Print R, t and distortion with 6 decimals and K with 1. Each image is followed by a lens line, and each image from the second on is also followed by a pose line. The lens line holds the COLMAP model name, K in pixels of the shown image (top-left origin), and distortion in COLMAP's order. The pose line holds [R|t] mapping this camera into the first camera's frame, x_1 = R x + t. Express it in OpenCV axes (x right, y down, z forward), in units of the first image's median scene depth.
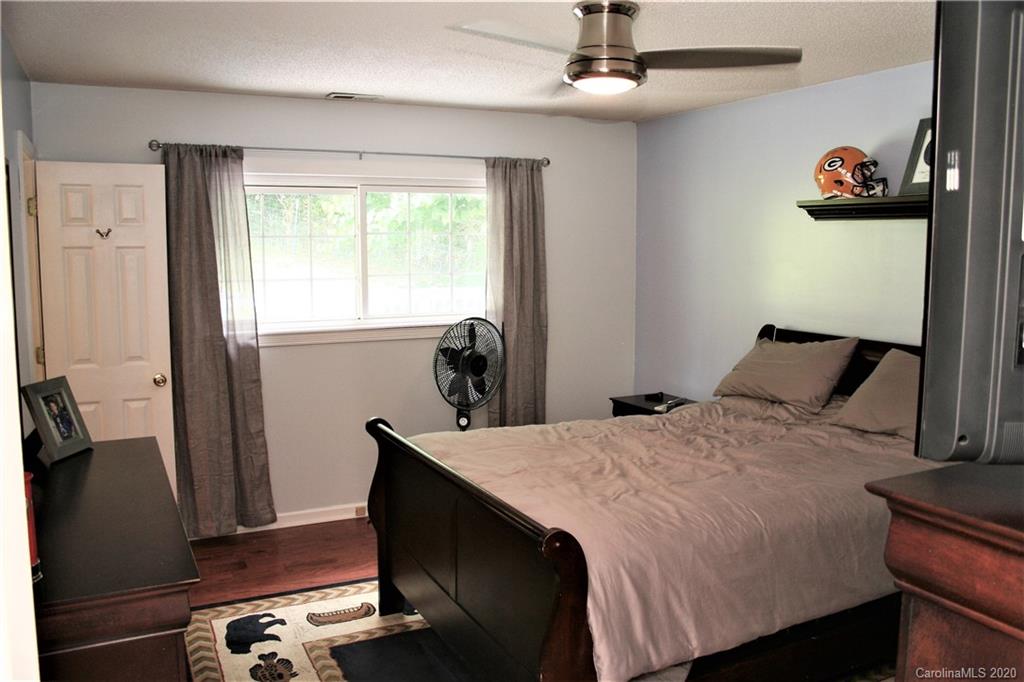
lens RADIAL K [[845.6, 0, 514.2], [0, 845.6, 339.2], [0, 0, 1]] dist [-0.157521, 0.123527]
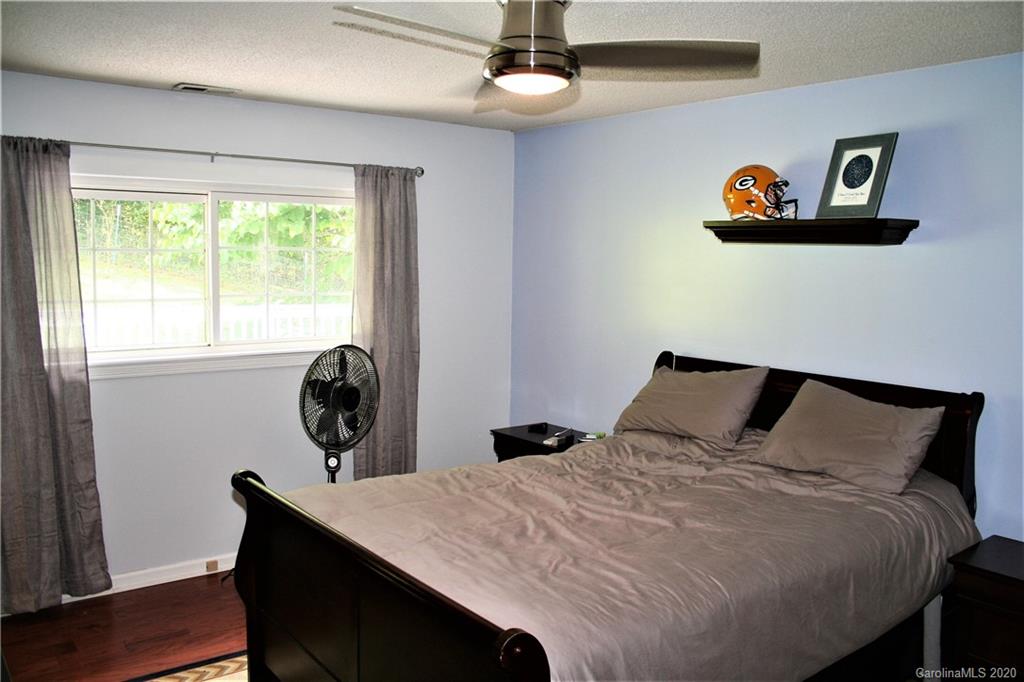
lens RADIAL K [[845.6, 0, 517.2], [0, 845.6, 339.8], [0, 0, 1]] dist [-0.157521, 0.123527]
pose [[0.978989, -0.001973, 0.203903, -0.057719], [0.004828, 0.999897, -0.013508, -0.020803], [-0.203856, 0.014209, 0.978898, 0.118892]]
